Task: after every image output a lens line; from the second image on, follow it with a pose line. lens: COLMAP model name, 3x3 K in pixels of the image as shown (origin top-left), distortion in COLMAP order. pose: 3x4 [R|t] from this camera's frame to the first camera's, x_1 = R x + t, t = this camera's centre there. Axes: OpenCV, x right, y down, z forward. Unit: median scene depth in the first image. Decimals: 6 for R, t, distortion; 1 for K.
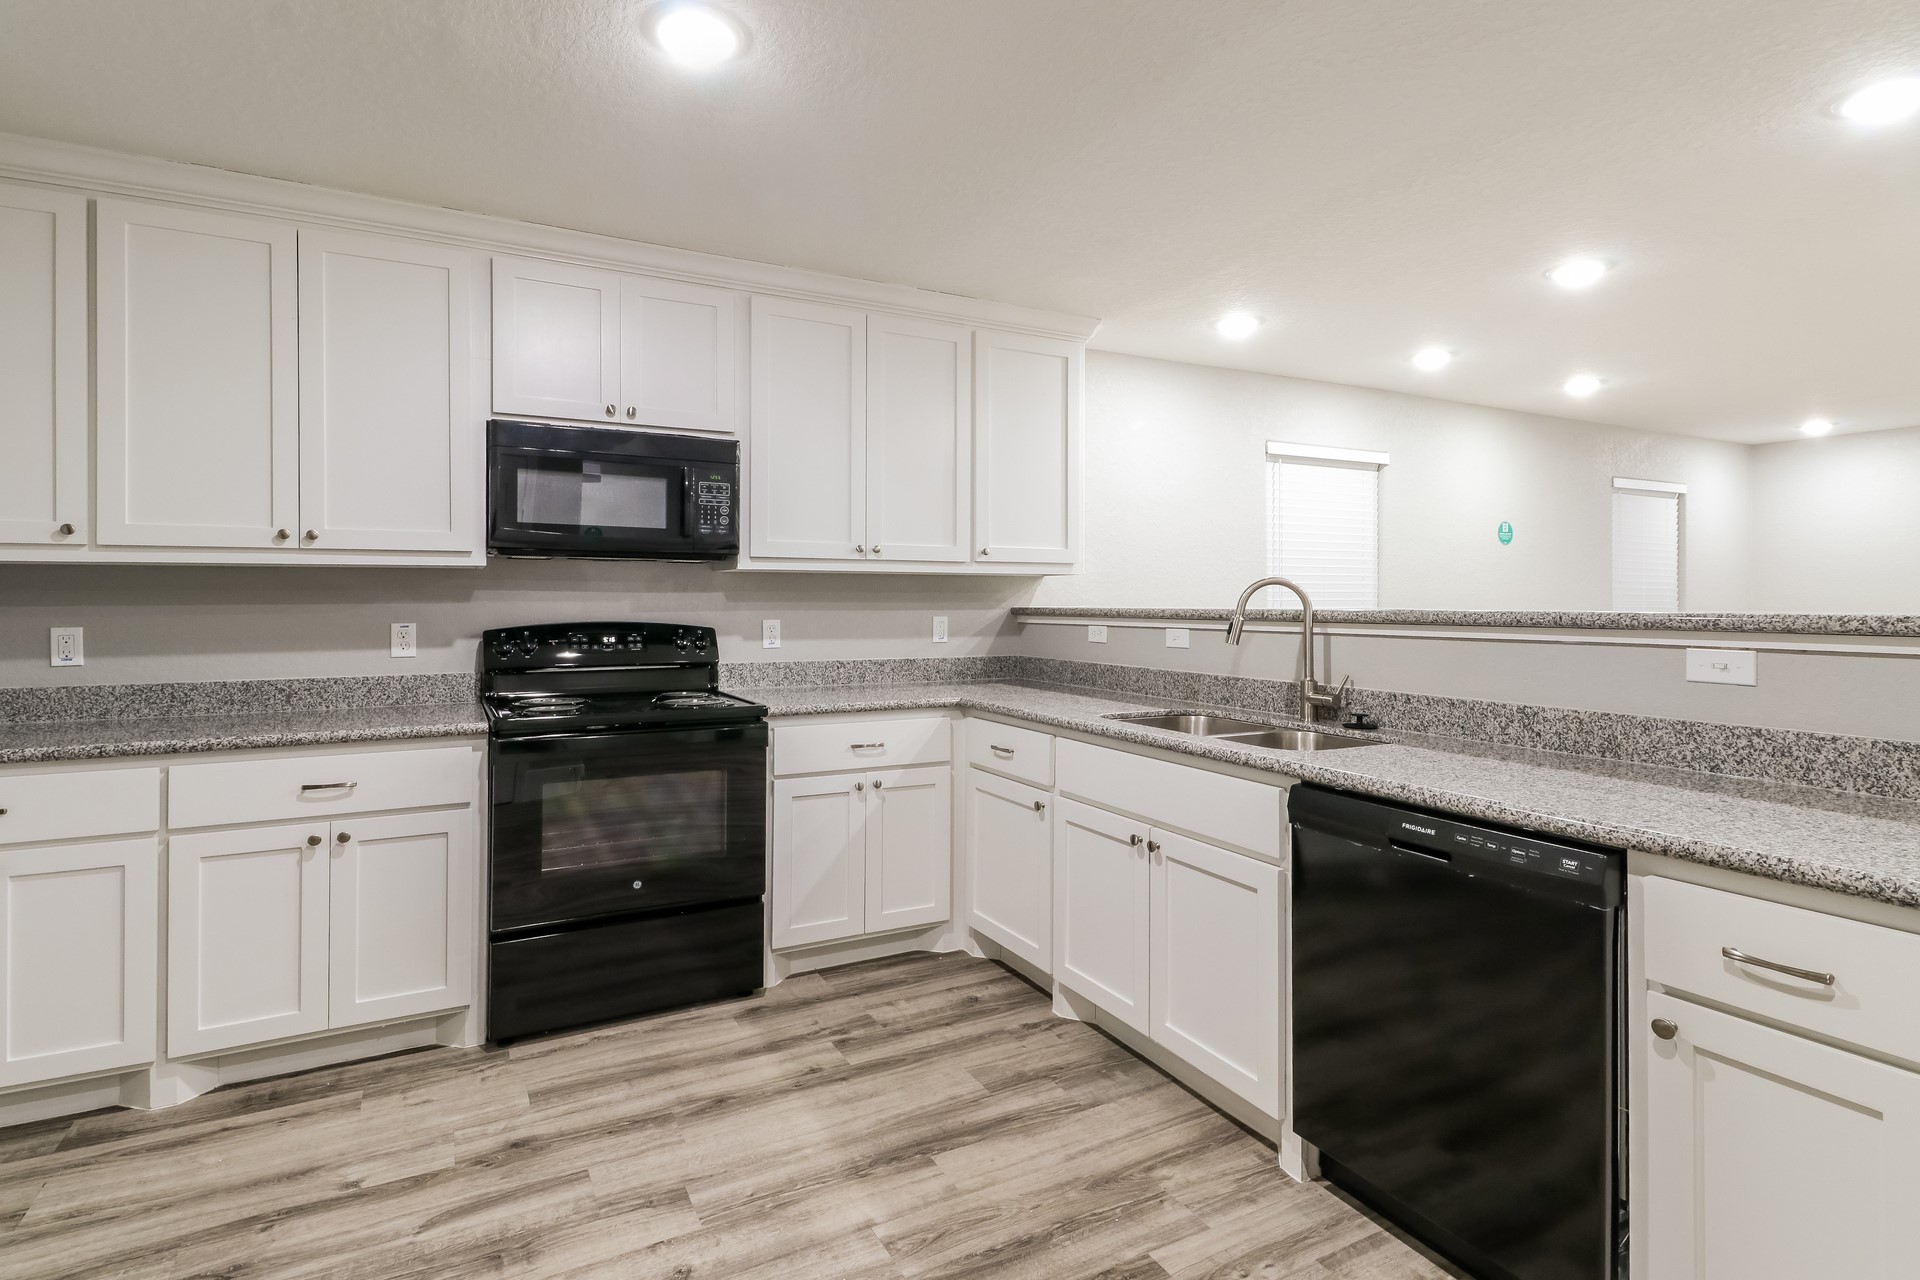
lens RADIAL K [[931.5, 0, 957.8], [0, 931.5, 601.2], [0, 0, 1]] dist [0.018078, -0.011495]
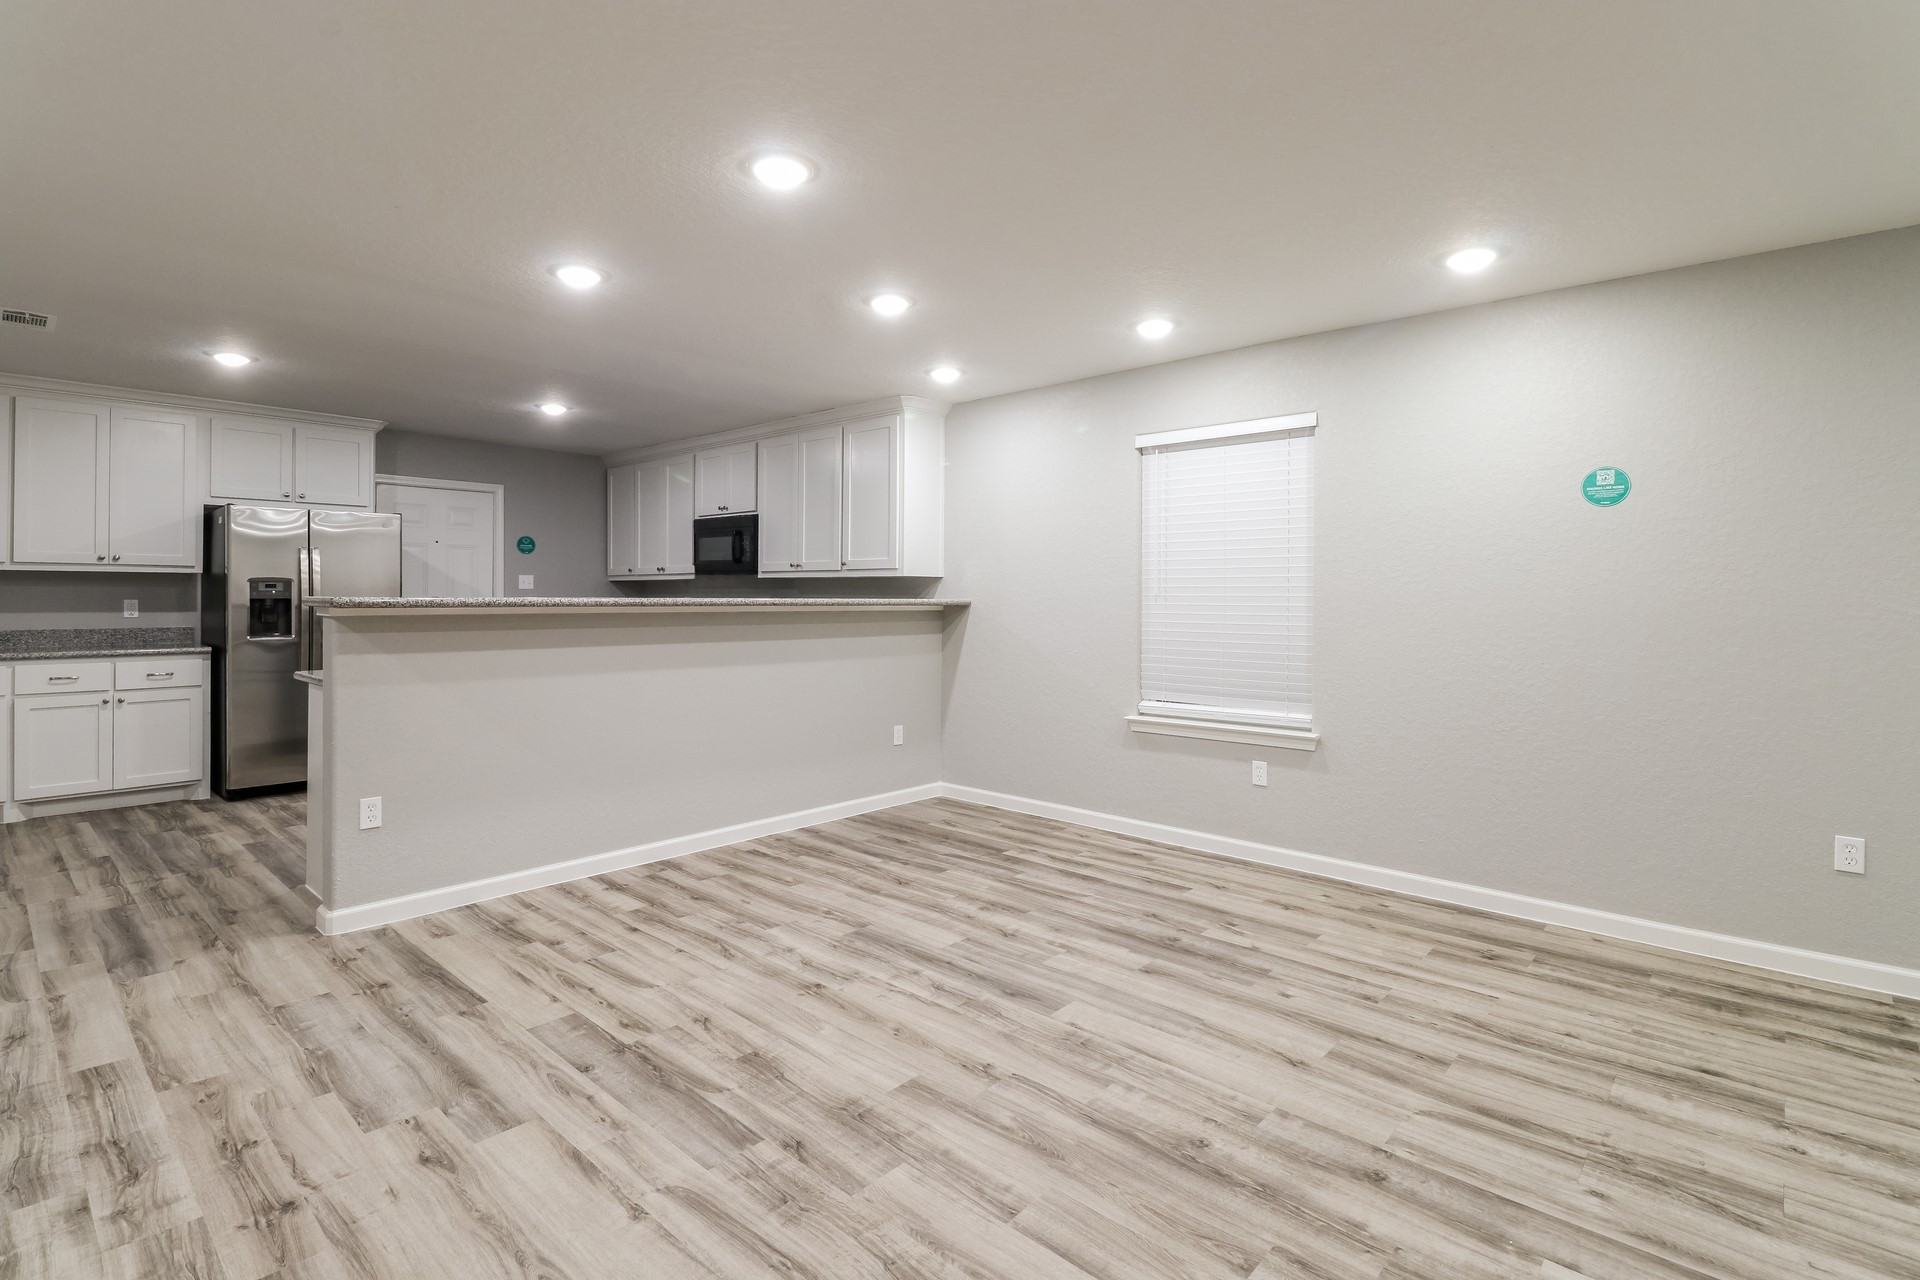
lens RADIAL K [[907.5, 0, 947.9], [0, 907.5, 610.8], [0, 0, 1]] dist [0.006474, -0.011352]
pose [[0.334401, 0.021567, -0.942184, 2.077795], [-0.006841, 0.999767, 0.020457, -0.004941], [0.942406, -0.000395, 0.334471, 0.855520]]
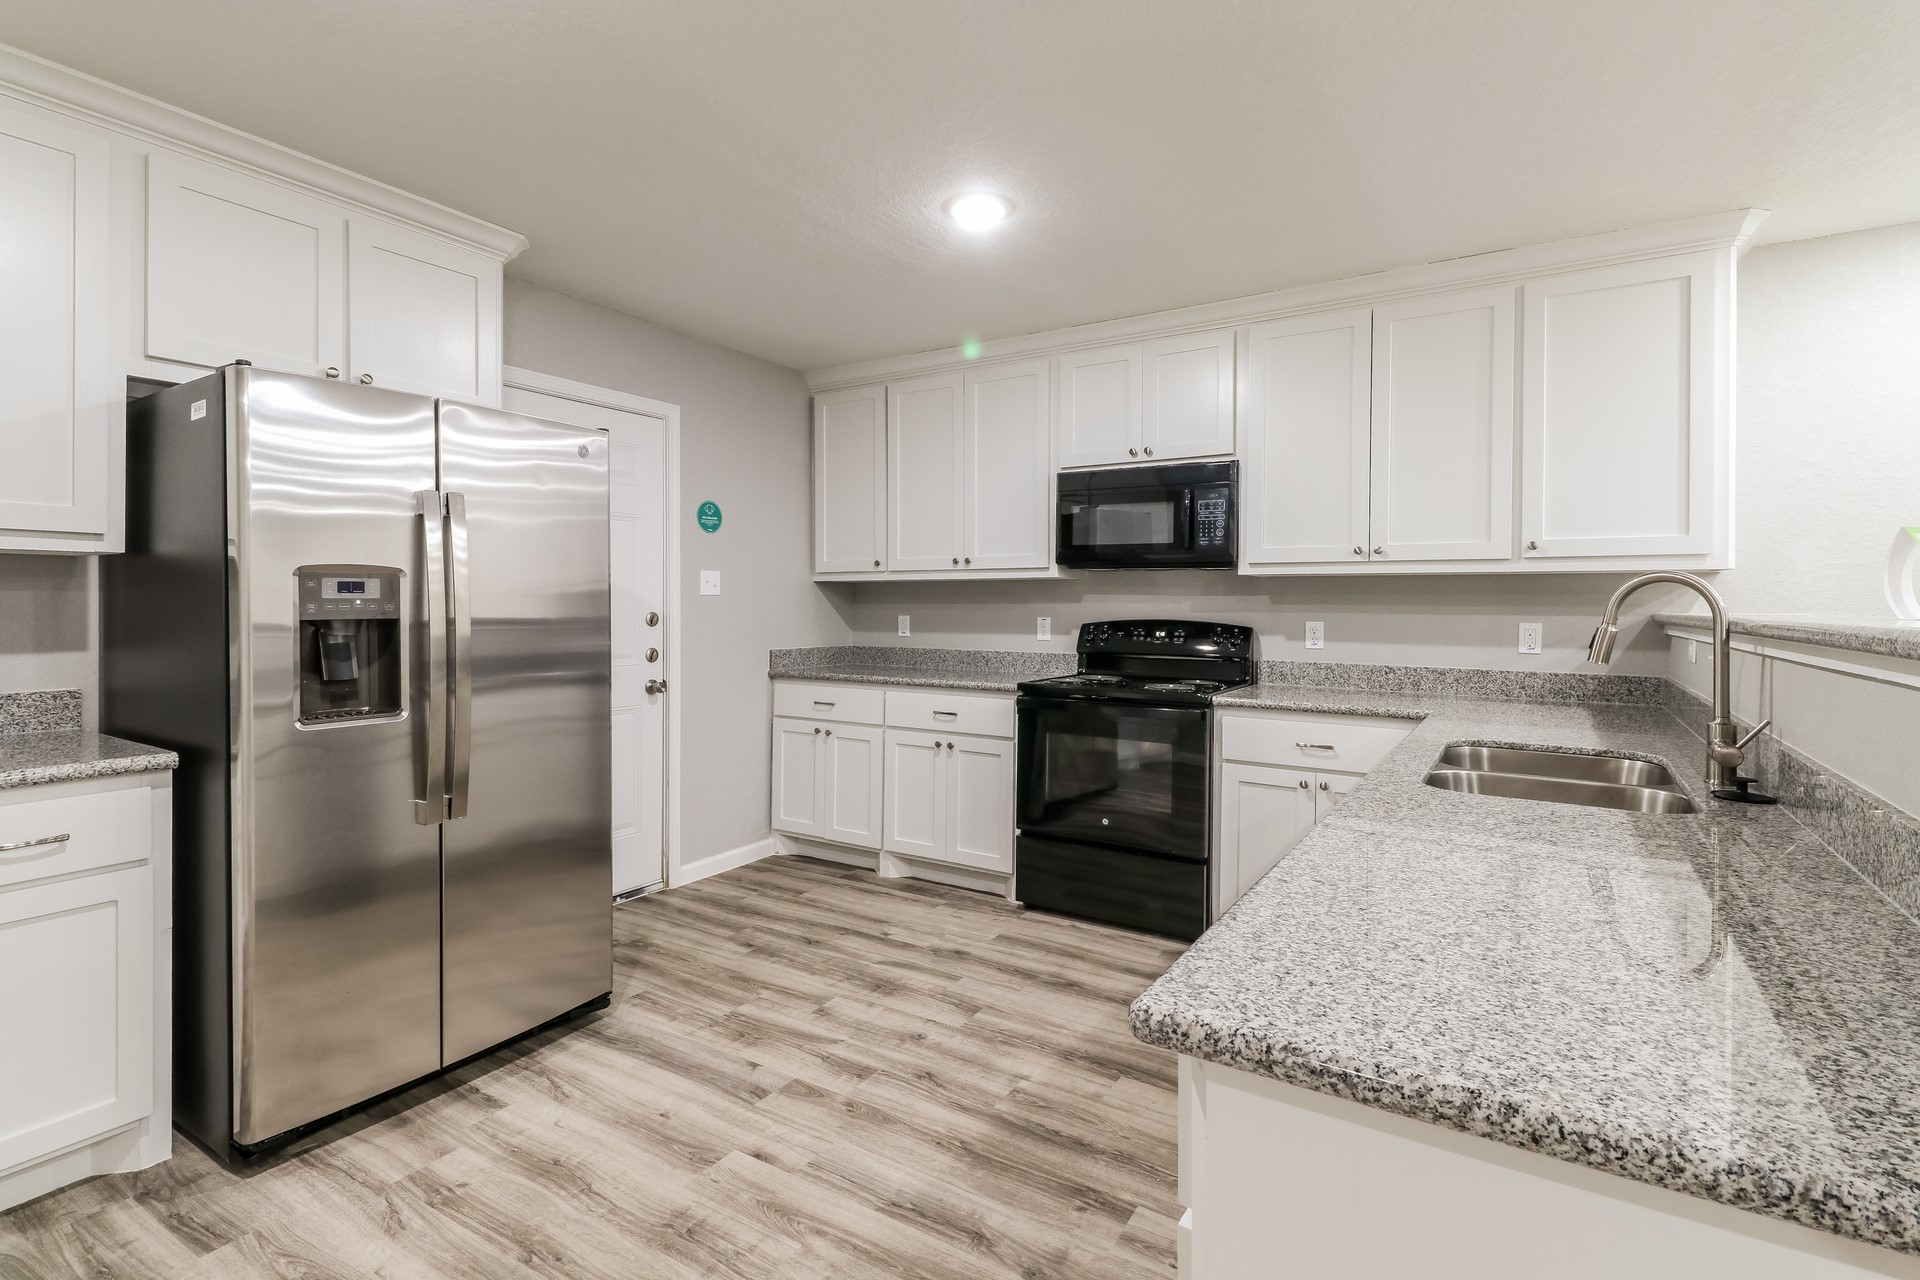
lens RADIAL K [[907.5, 0, 947.9], [0, 907.5, 610.8], [0, 0, 1]] dist [0.006474, -0.011352]
pose [[0.499224, 0.011326, -0.866399, 0.624708], [-0.006731, 0.999935, 0.009193, 0.001505], [0.866447, 0.001242, 0.499268, 0.180809]]
